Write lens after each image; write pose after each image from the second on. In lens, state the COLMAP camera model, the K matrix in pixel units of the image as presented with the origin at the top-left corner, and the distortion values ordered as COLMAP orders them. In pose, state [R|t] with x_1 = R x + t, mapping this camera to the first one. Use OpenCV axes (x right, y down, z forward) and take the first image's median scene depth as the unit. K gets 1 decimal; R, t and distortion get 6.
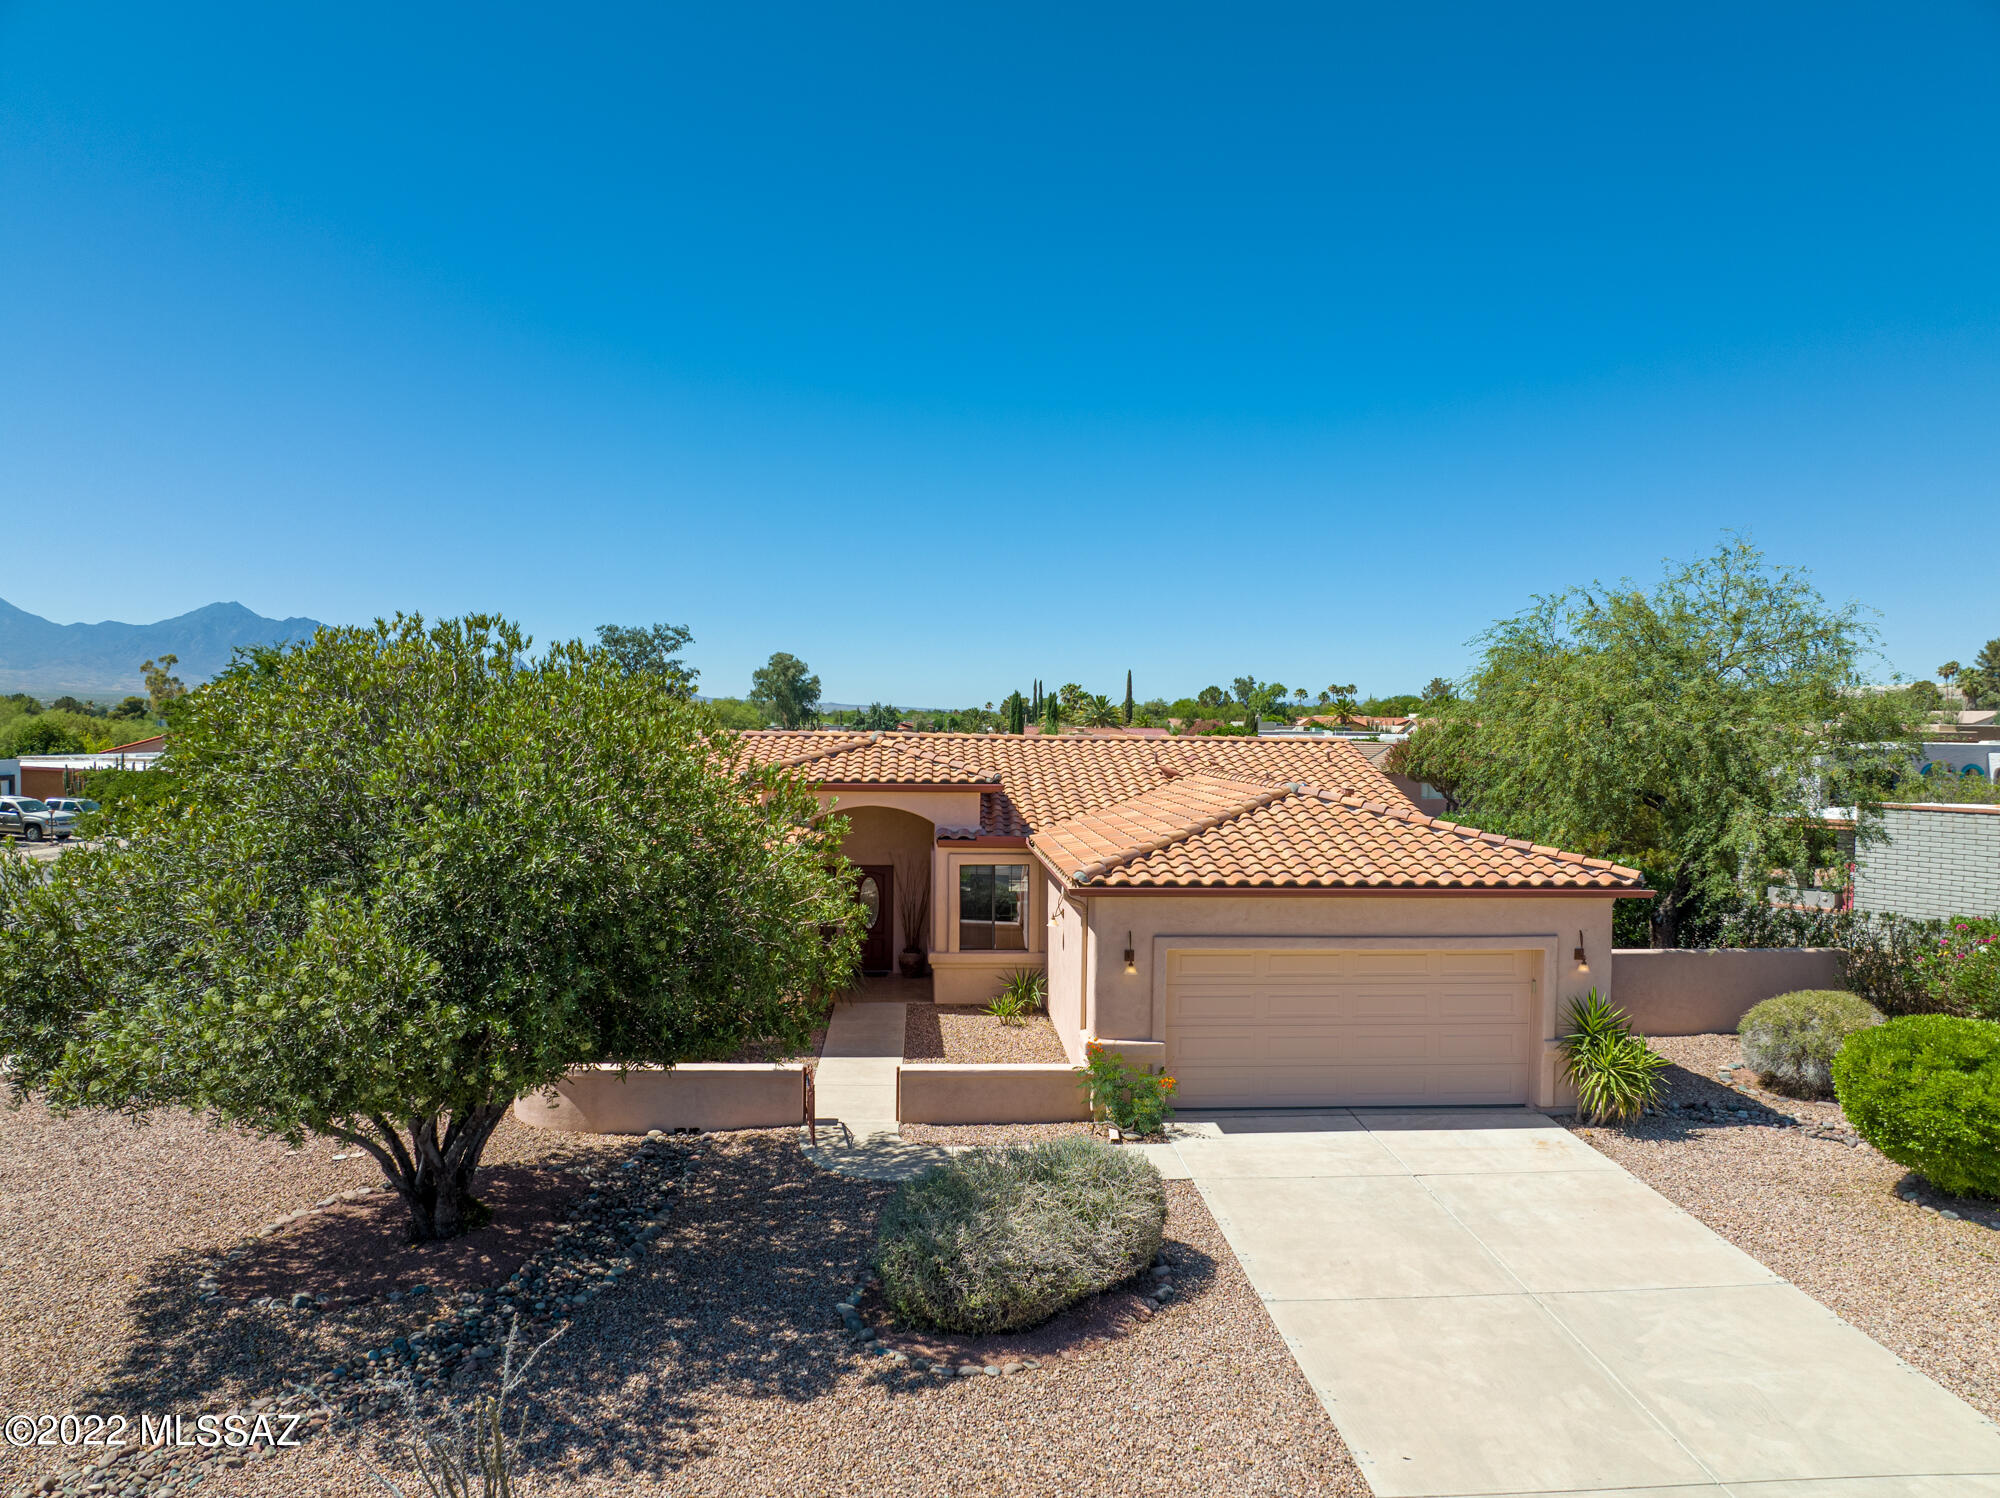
lens RADIAL K [[1418.4, 0, 996.6], [0, 1418.4, 750.8], [0, 0, 1]] dist [-0.044376, 0.014203]
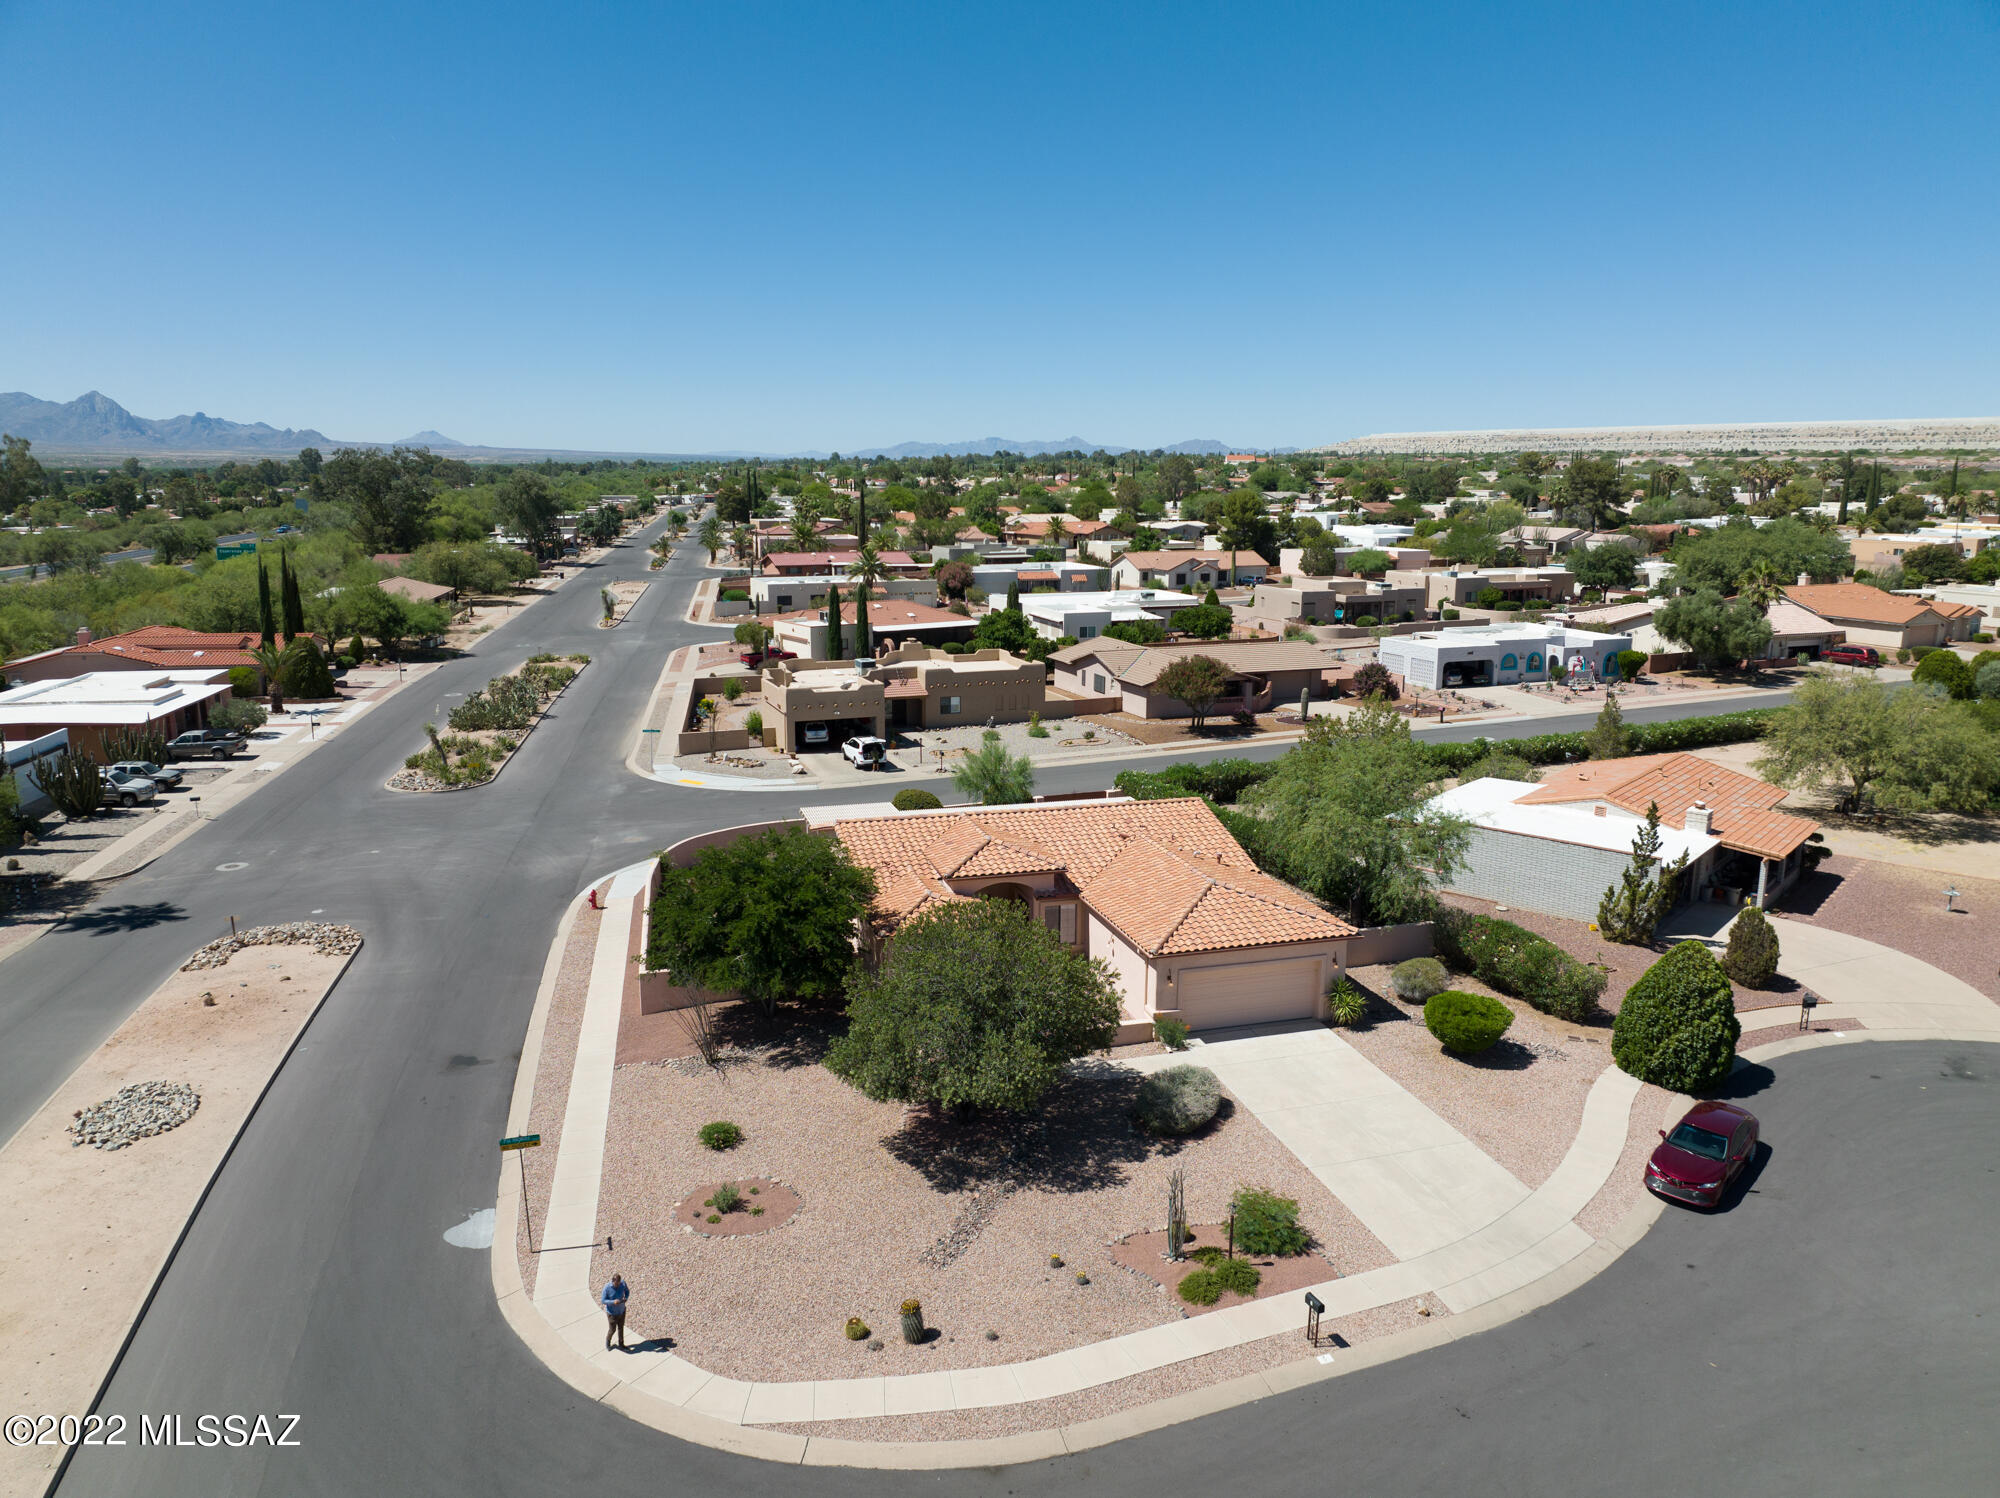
lens RADIAL K [[1418.4, 0, 997.4], [0, 1418.4, 739.8], [0, 0, 1]] dist [-0.044376, 0.014203]
pose [[0.973885, -0.049620, 0.221553, -0.768358], [0.010717, 0.984785, 0.173448, -0.739331], [-0.226789, -0.166544, 0.959599, -1.320190]]
